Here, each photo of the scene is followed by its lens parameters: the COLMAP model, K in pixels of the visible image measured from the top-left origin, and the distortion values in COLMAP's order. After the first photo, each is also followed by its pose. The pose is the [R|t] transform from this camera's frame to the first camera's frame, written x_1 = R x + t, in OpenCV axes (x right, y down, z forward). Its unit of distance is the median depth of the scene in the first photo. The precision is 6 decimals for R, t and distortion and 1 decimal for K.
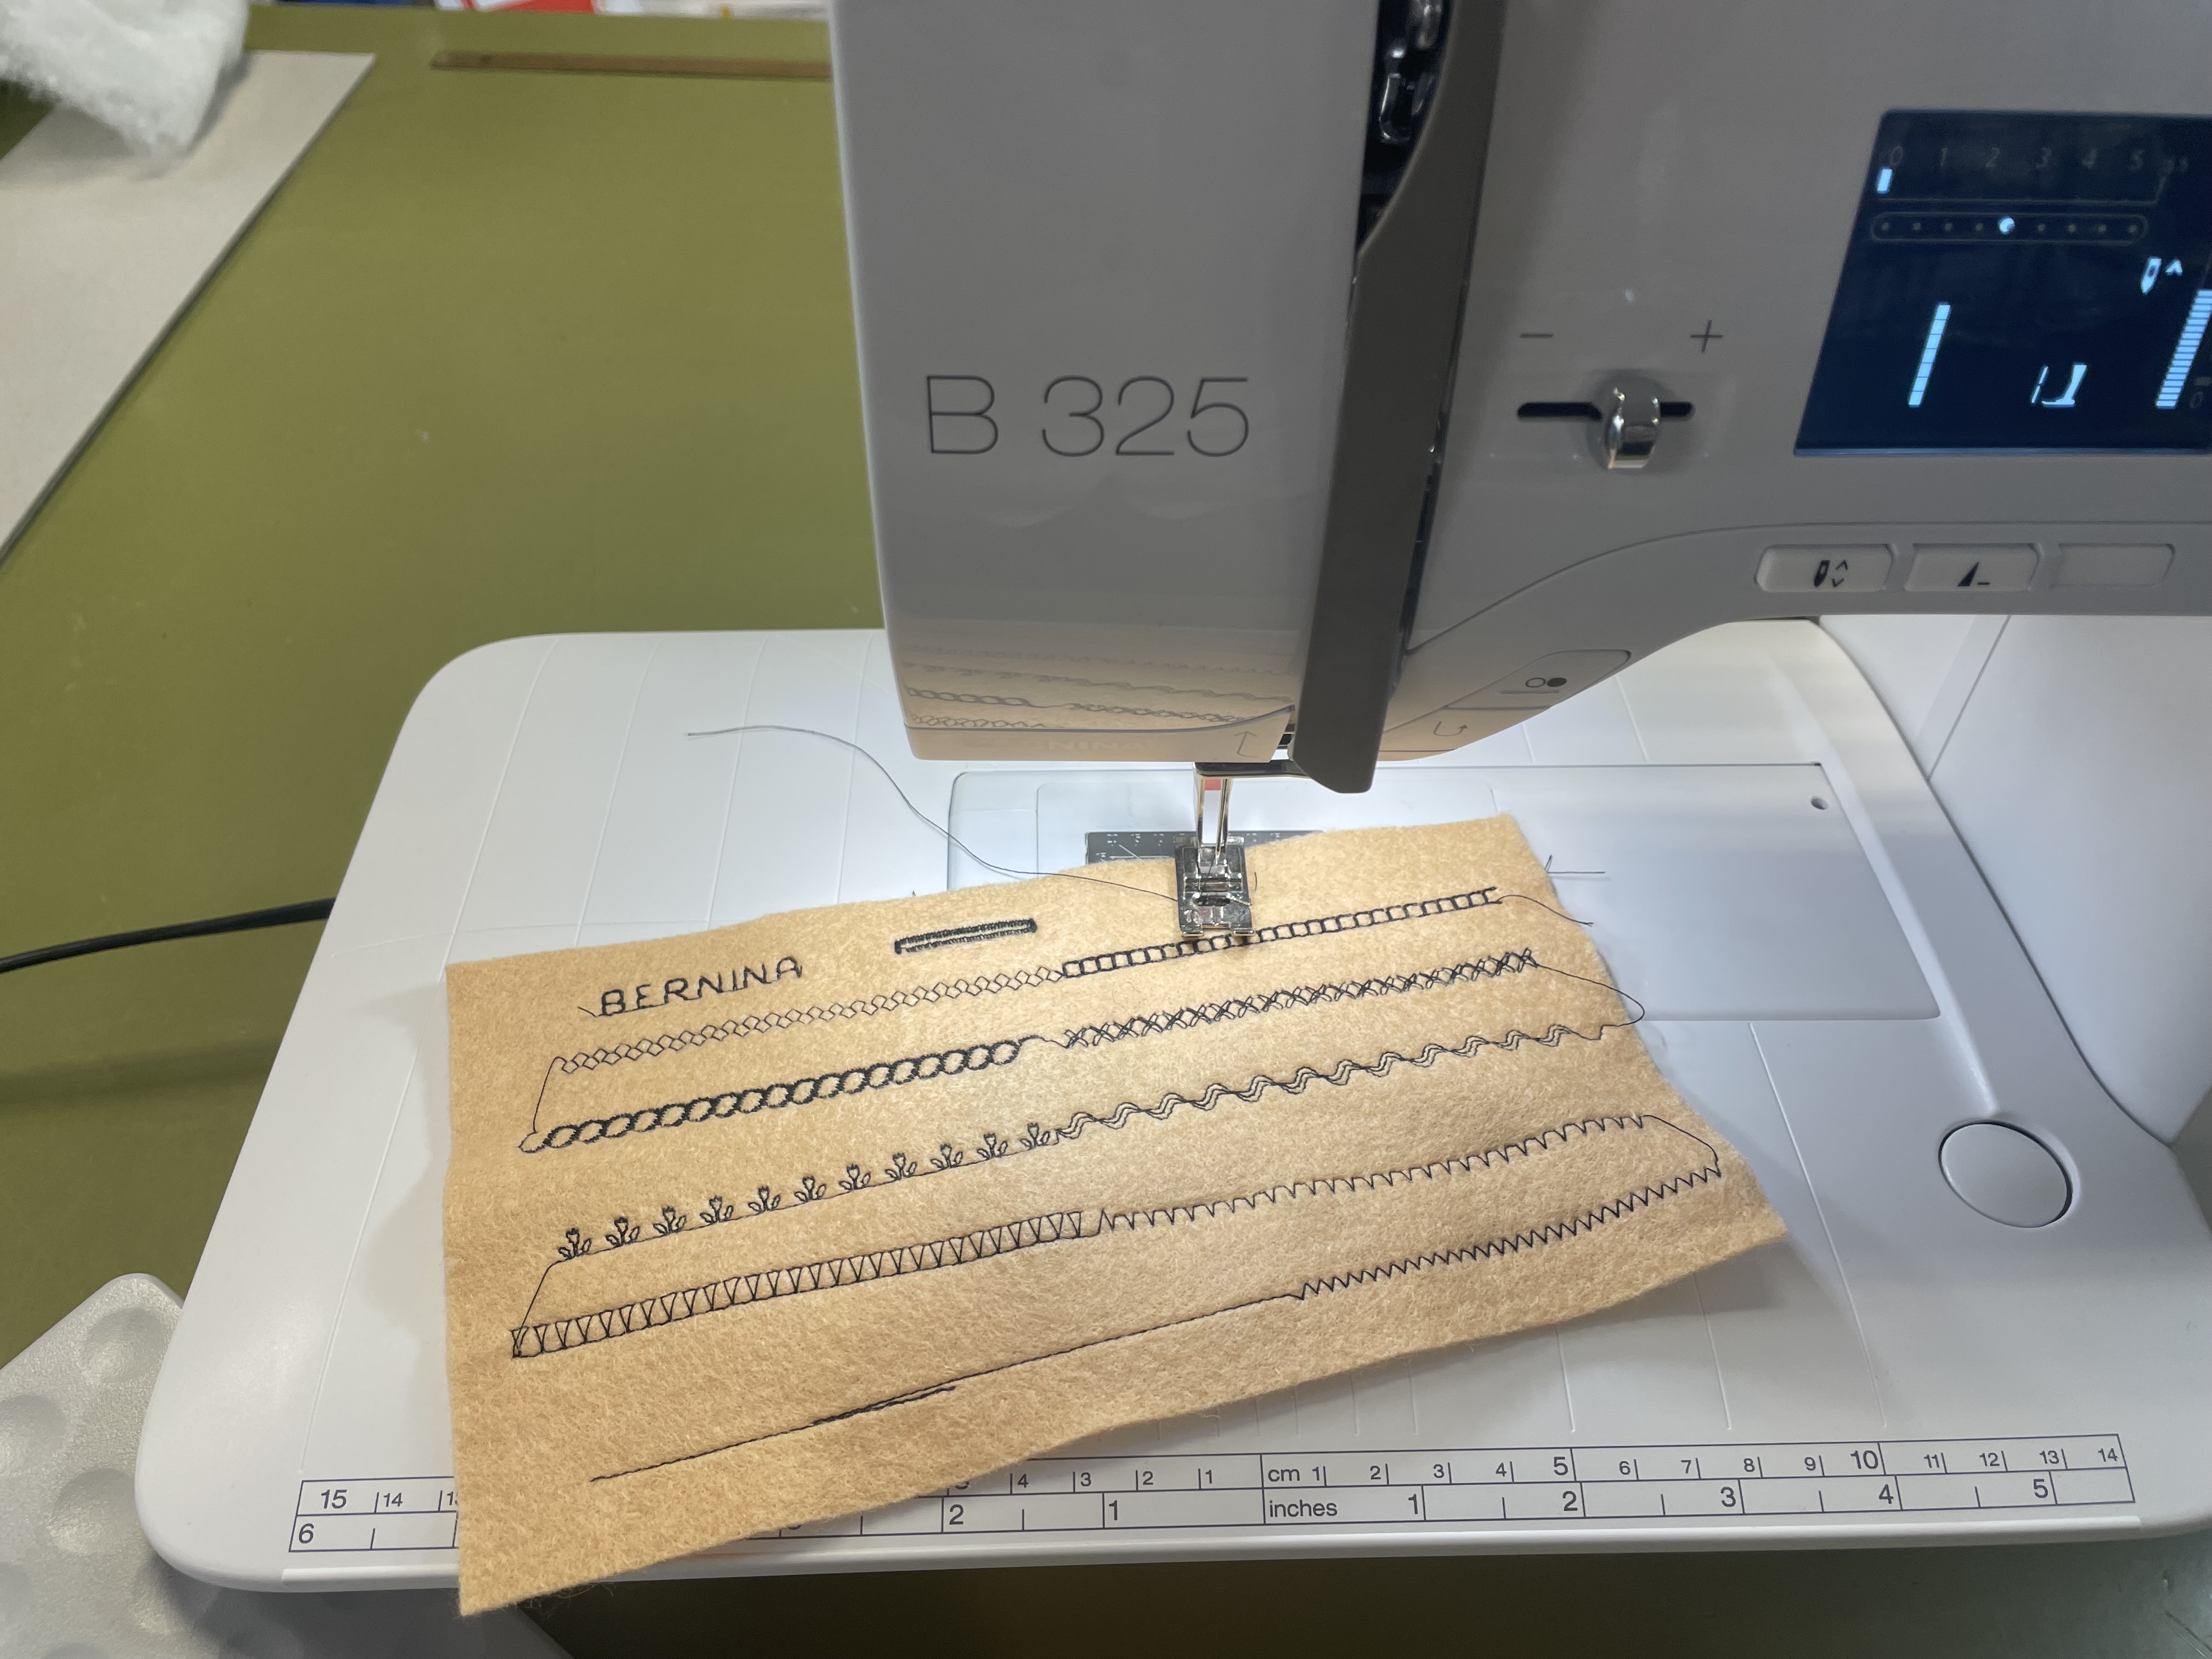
lens RADIAL K [[1709.9, 0, 1110.0], [0, 1709.9, 846.7], [0, 0, 1]] dist [0.071692, -0.102980]
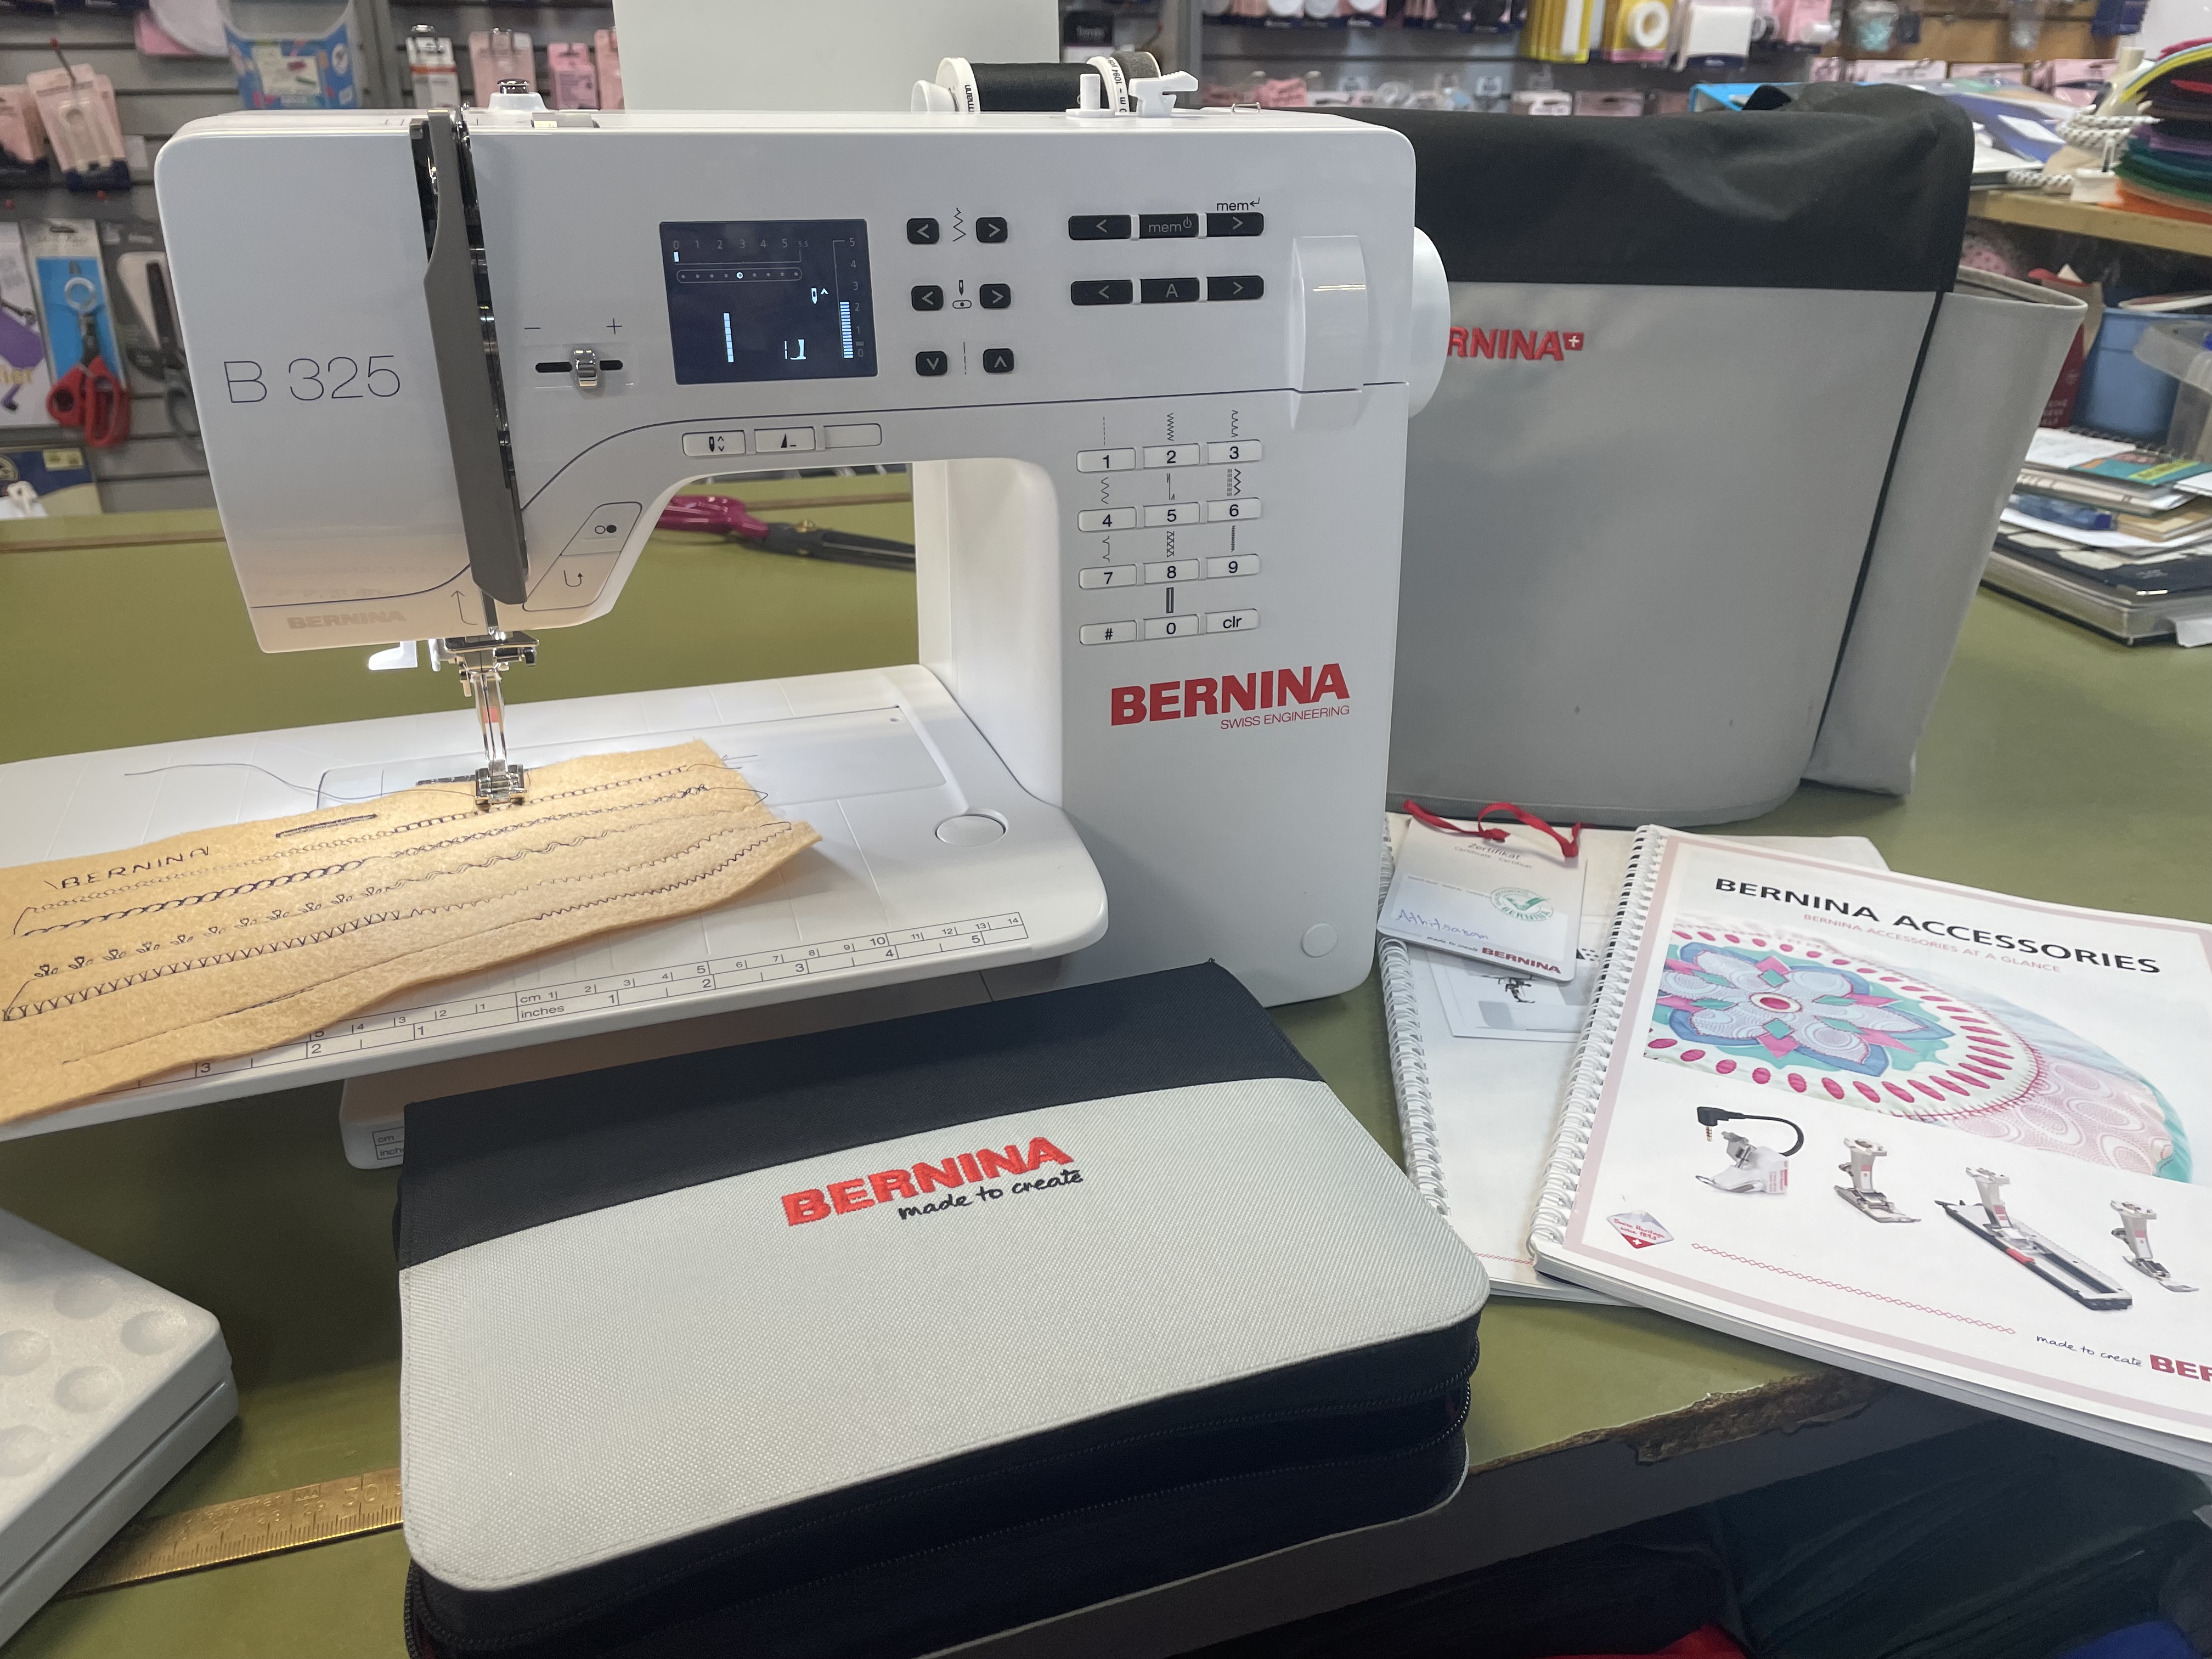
lens RADIAL K [[1709.9, 0, 1123.8], [0, 1709.9, 825.3], [0, 0, 1]] dist [0.071692, -0.102980]
pose [[0.952437, -0.129487, 0.275856, 0.205789], [0.212335, 0.931298, -0.295969, 0.810067], [-0.218581, 0.340465, 0.914498, -0.697659]]
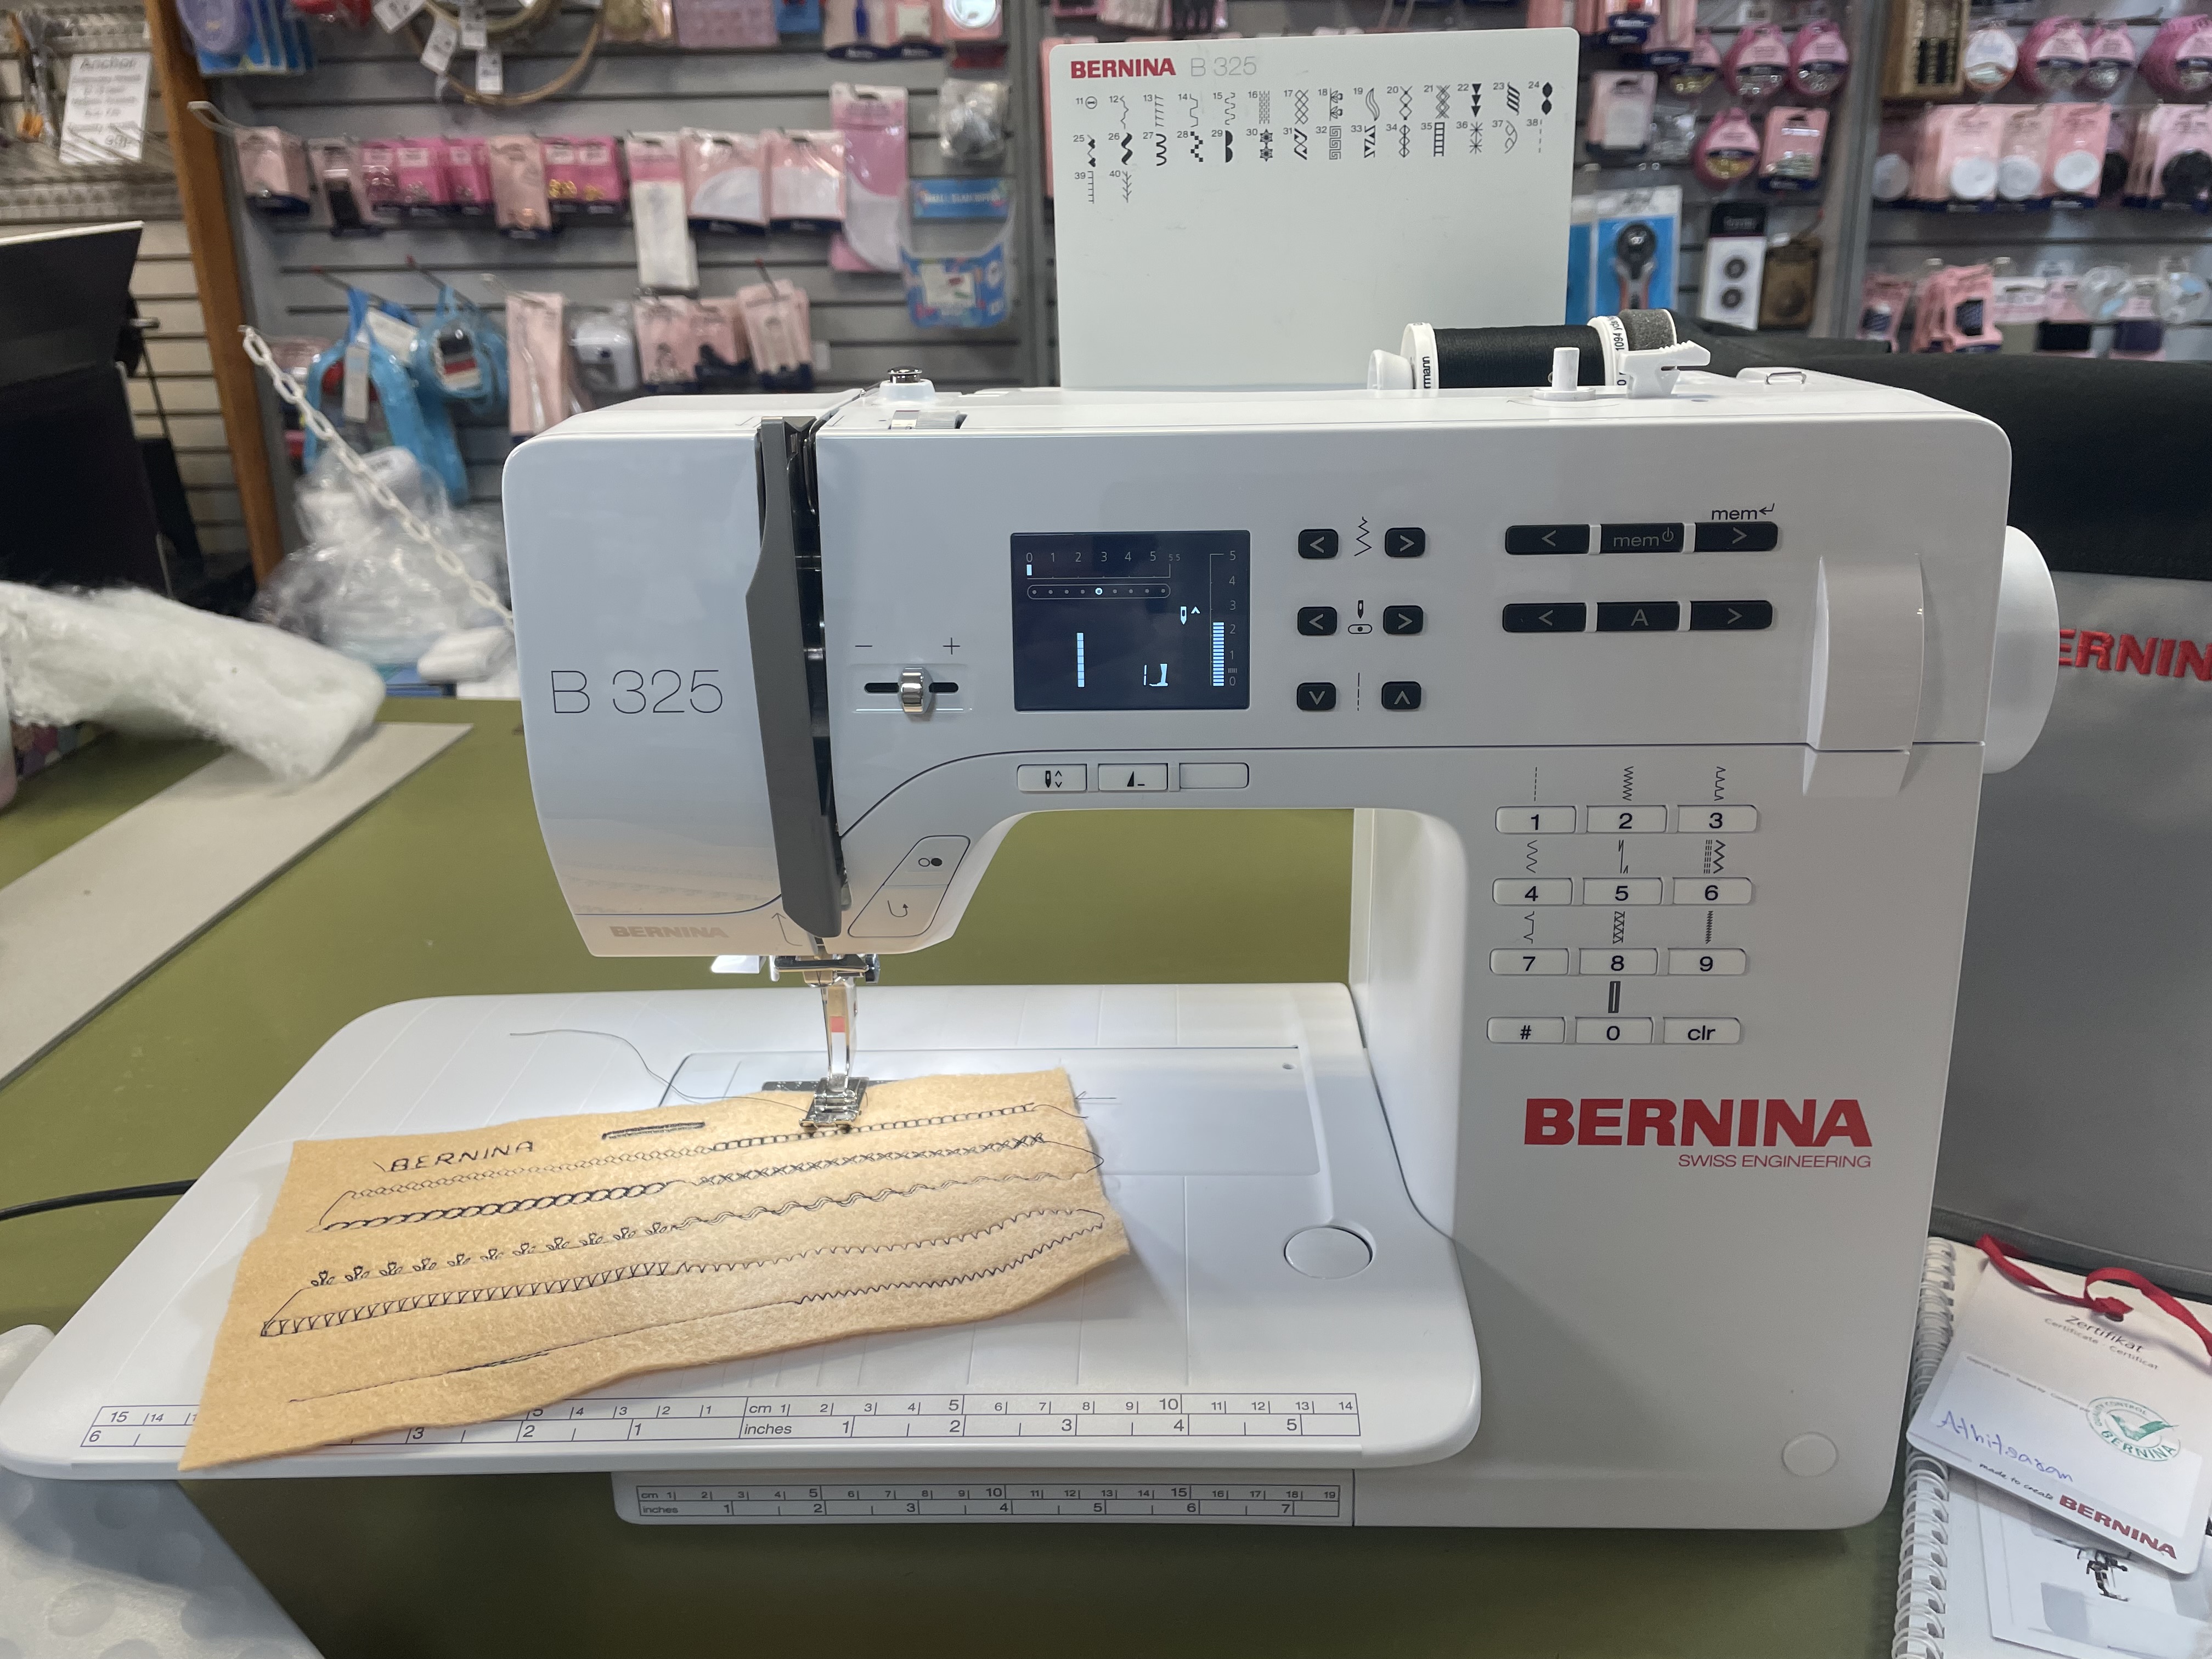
lens RADIAL K [[1709.9, 0, 1104.7], [0, 1709.9, 816.3], [0, 0, 1]] dist [0.071692, -0.102980]
pose [[0.997700, -0.013385, -0.066453, 0.479591], [-0.015978, 0.906252, -0.422435, 0.510054], [0.065878, 0.422525, 0.903954, -0.475772]]
